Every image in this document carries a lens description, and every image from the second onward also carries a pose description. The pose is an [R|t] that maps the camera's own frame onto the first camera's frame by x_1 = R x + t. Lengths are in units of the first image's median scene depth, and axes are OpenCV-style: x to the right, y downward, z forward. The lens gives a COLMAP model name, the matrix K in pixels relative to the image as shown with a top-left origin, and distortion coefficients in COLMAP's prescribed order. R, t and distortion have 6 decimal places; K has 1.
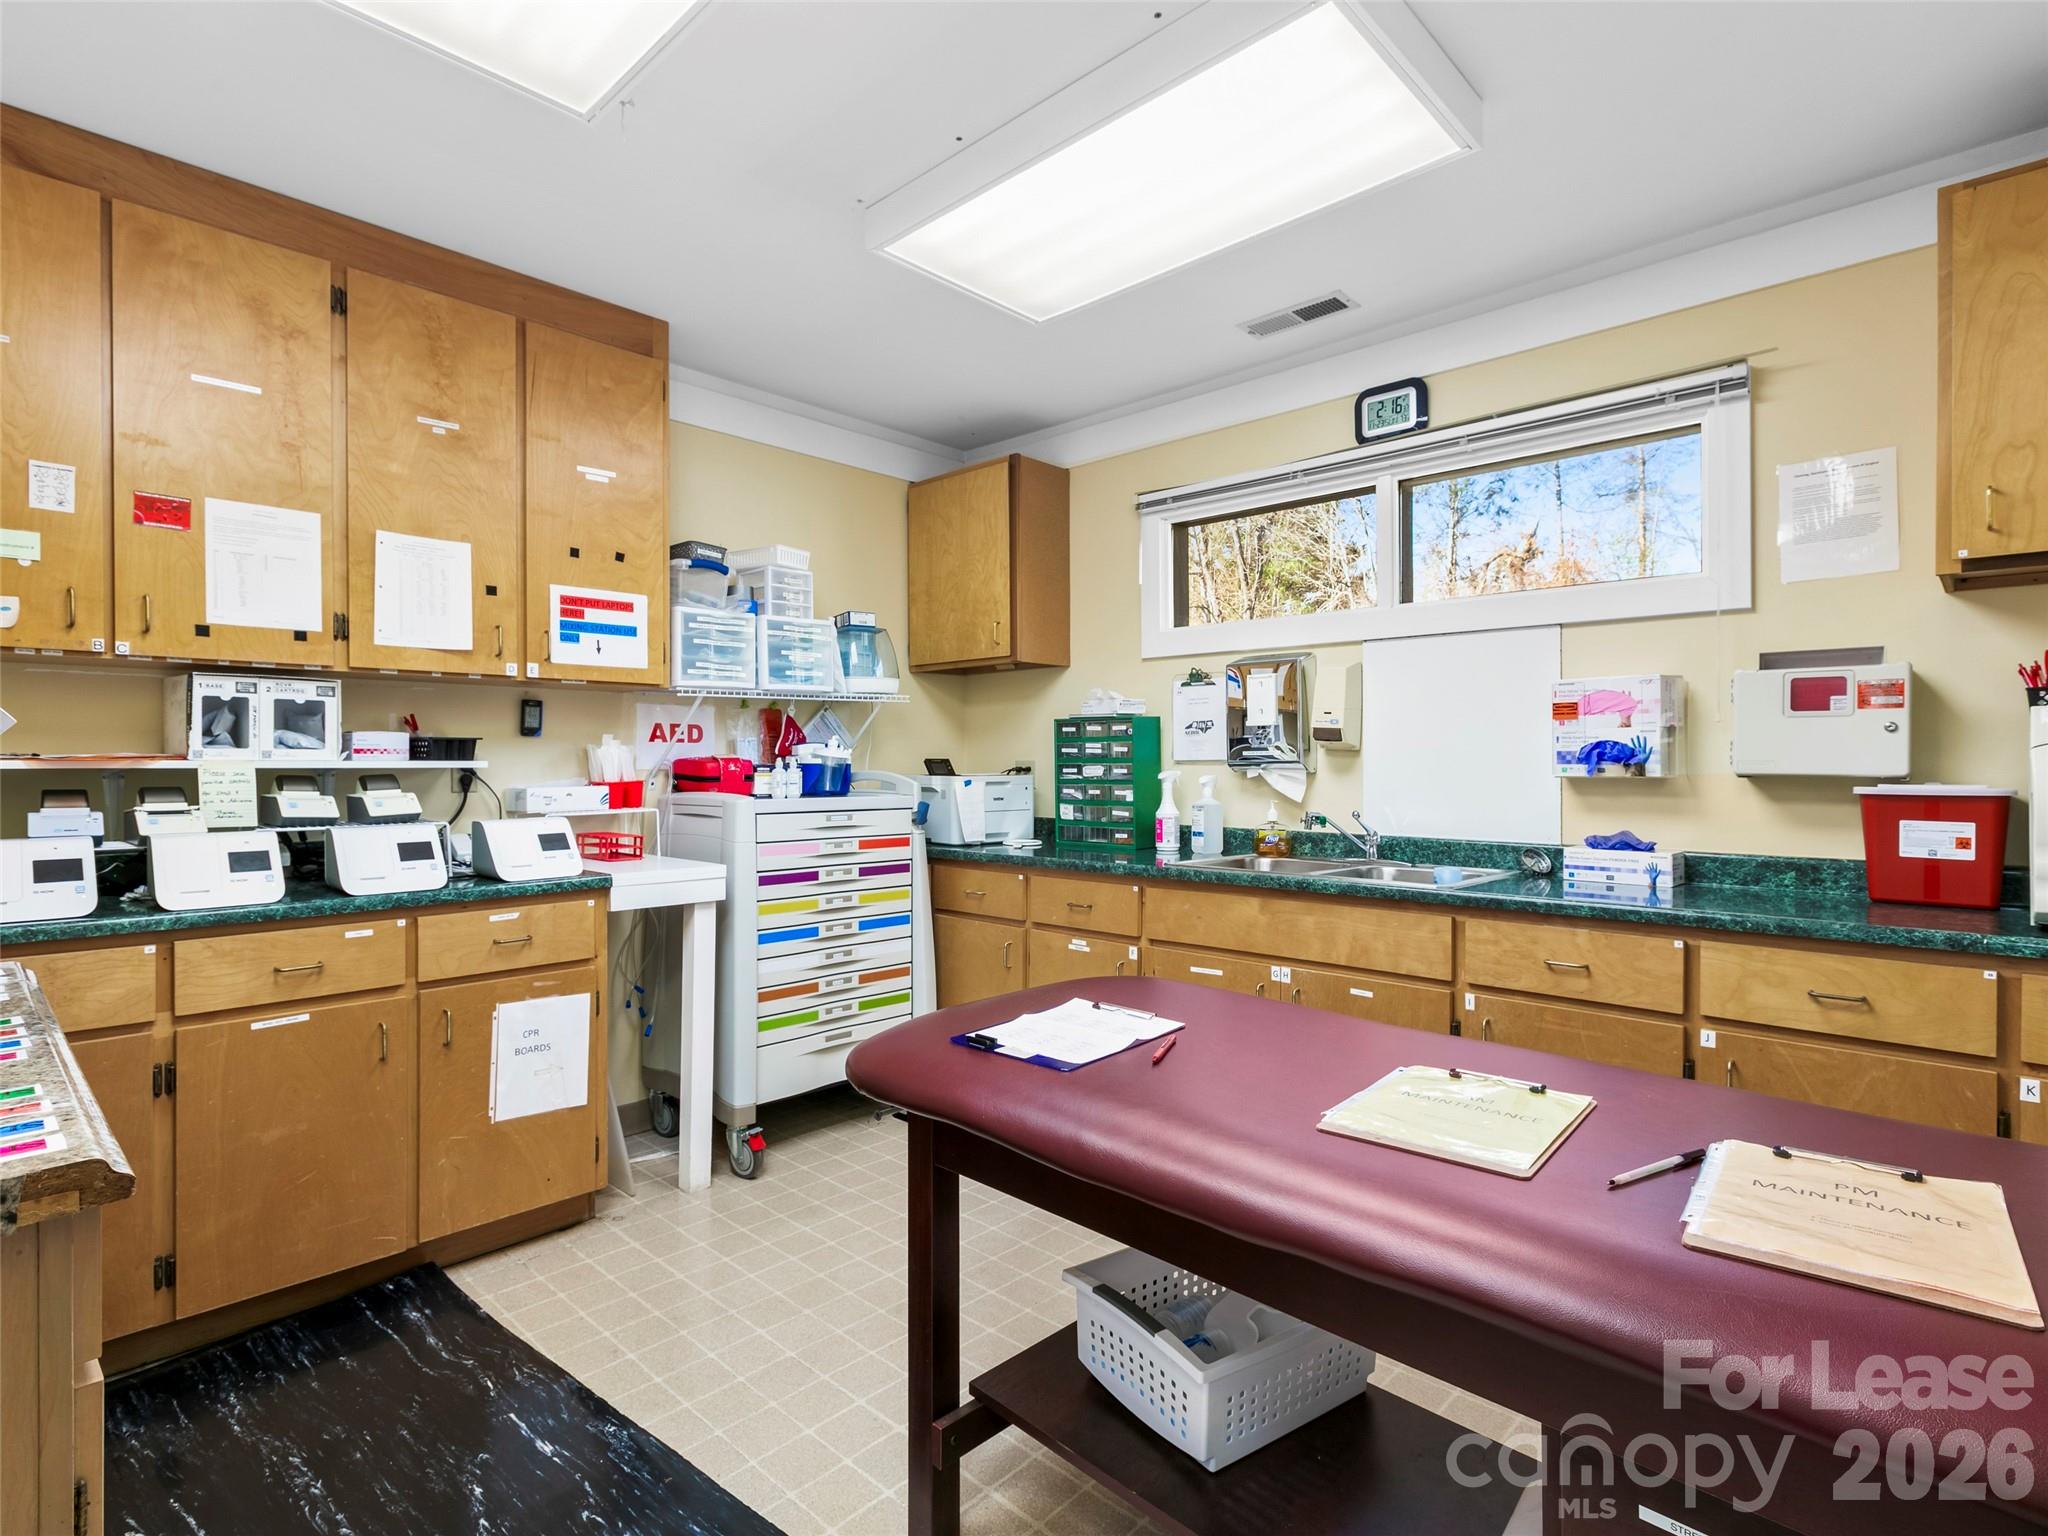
lens RADIAL K [[1041.8, 0, 1013.5], [0, 1041.8, 762.7], [0, 0, 1]] dist [0.006321, 0.000188]
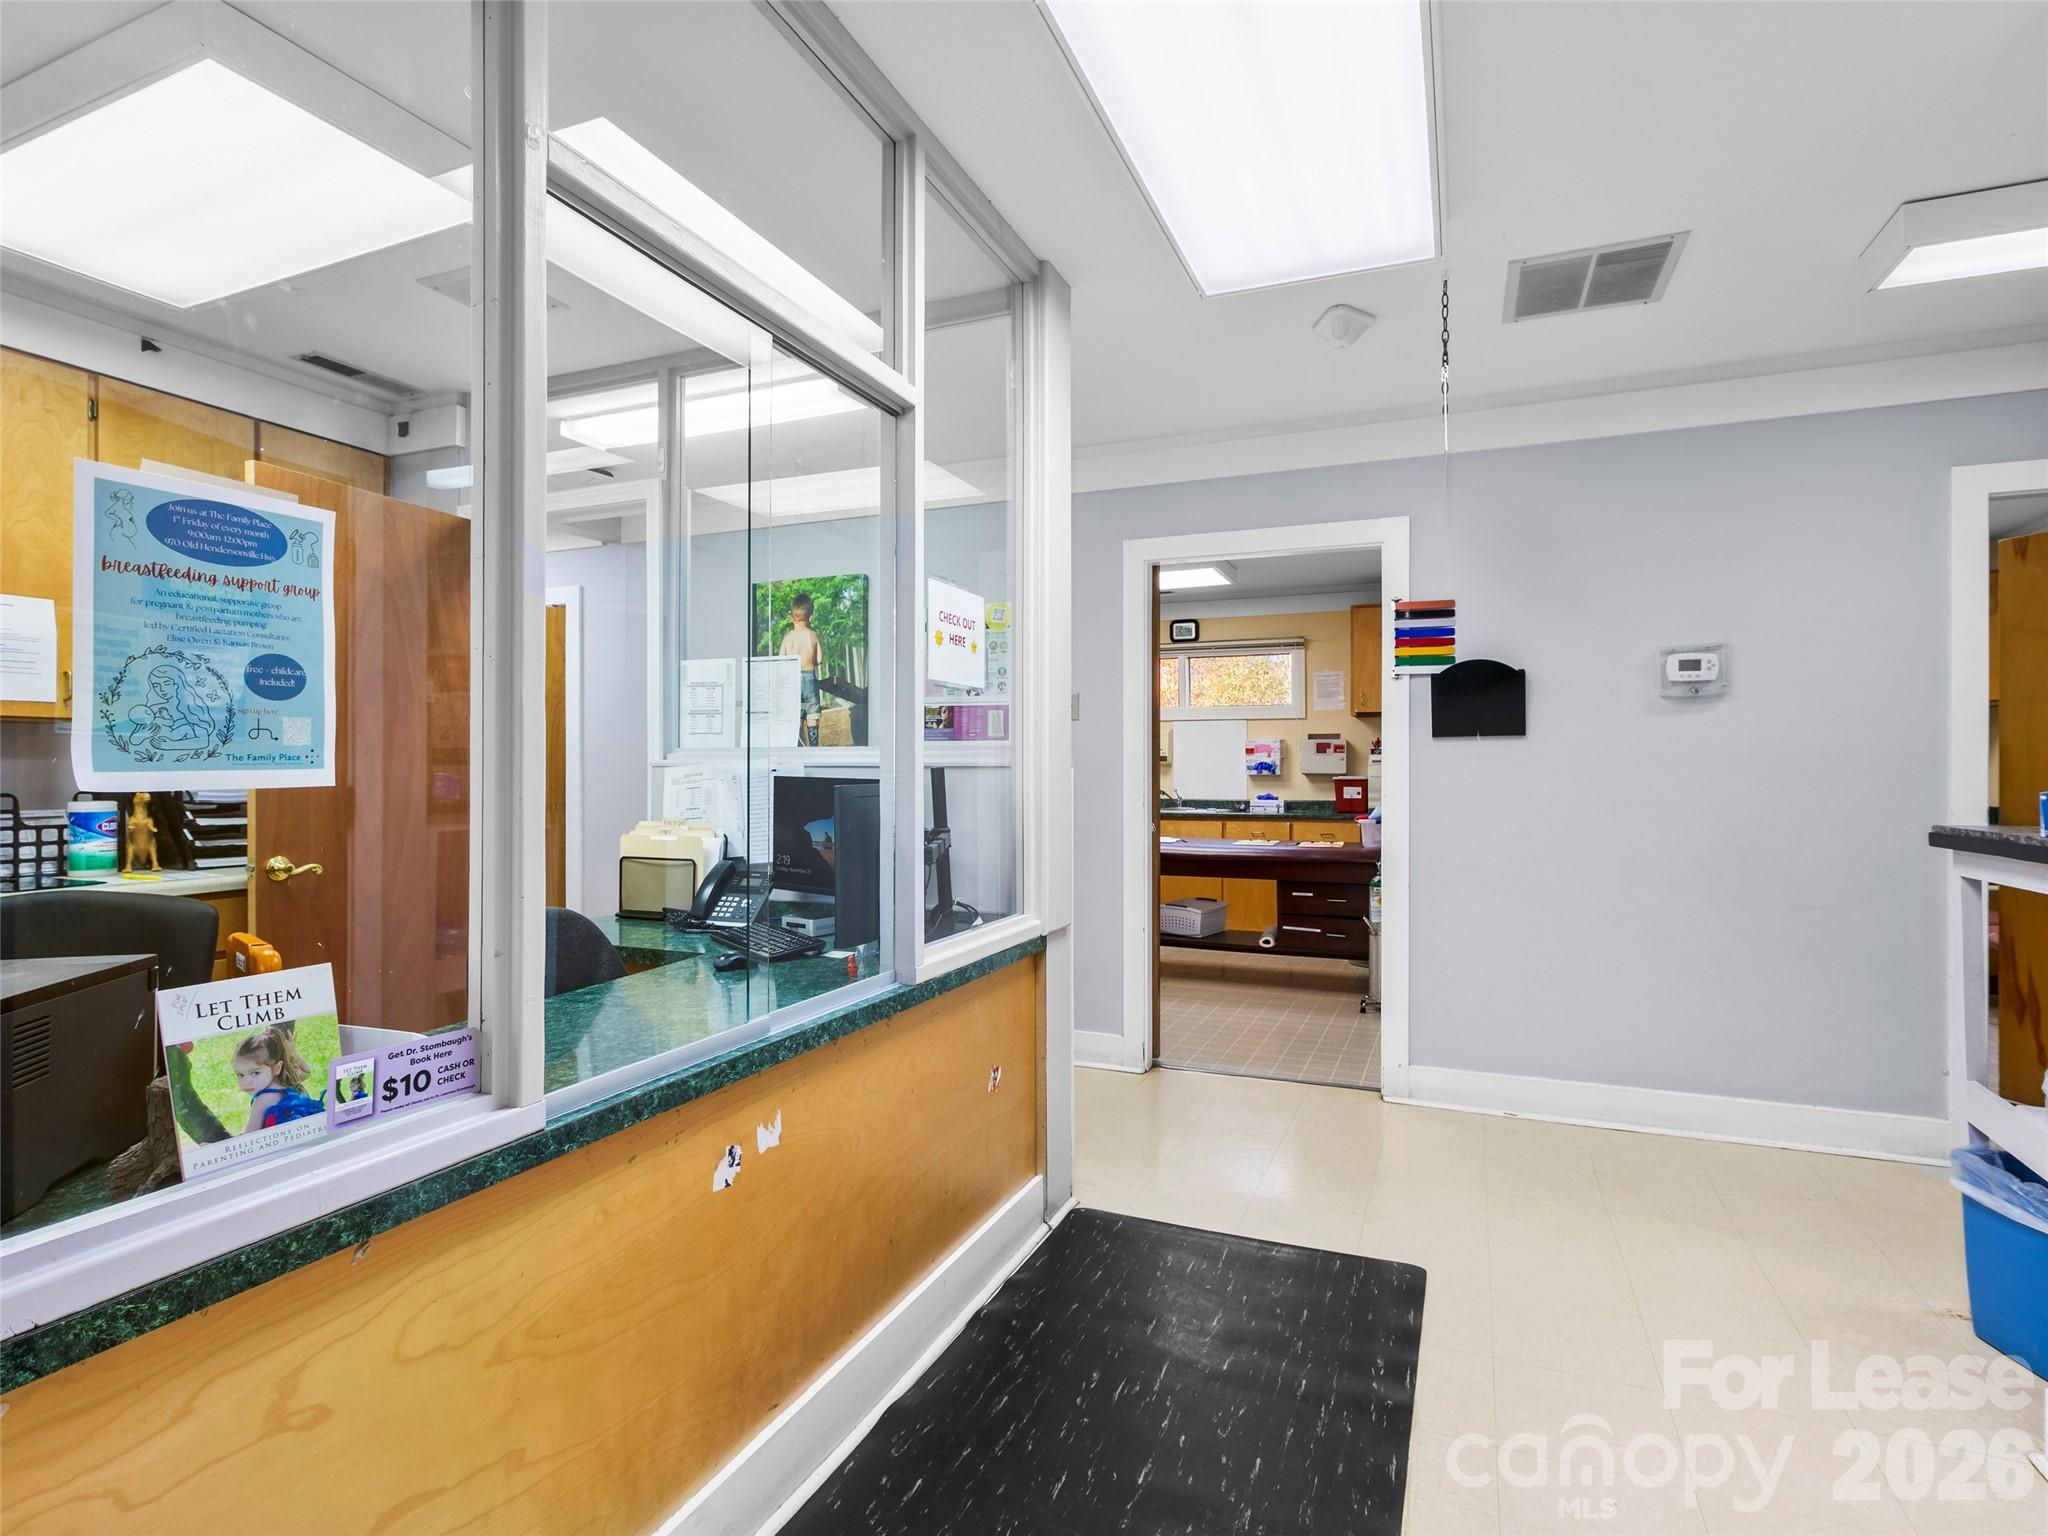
lens RADIAL K [[1041.8, 0, 1027.3], [0, 1041.8, 768.6], [0, 0, 1]] dist [0.006321, 0.000188]
pose [[0.935974, -0.001234, 0.352067, -1.104186], [0.001751, 0.999998, -0.001150, -0.001458], [-0.352065, 0.001693, 0.935974, -1.531439]]
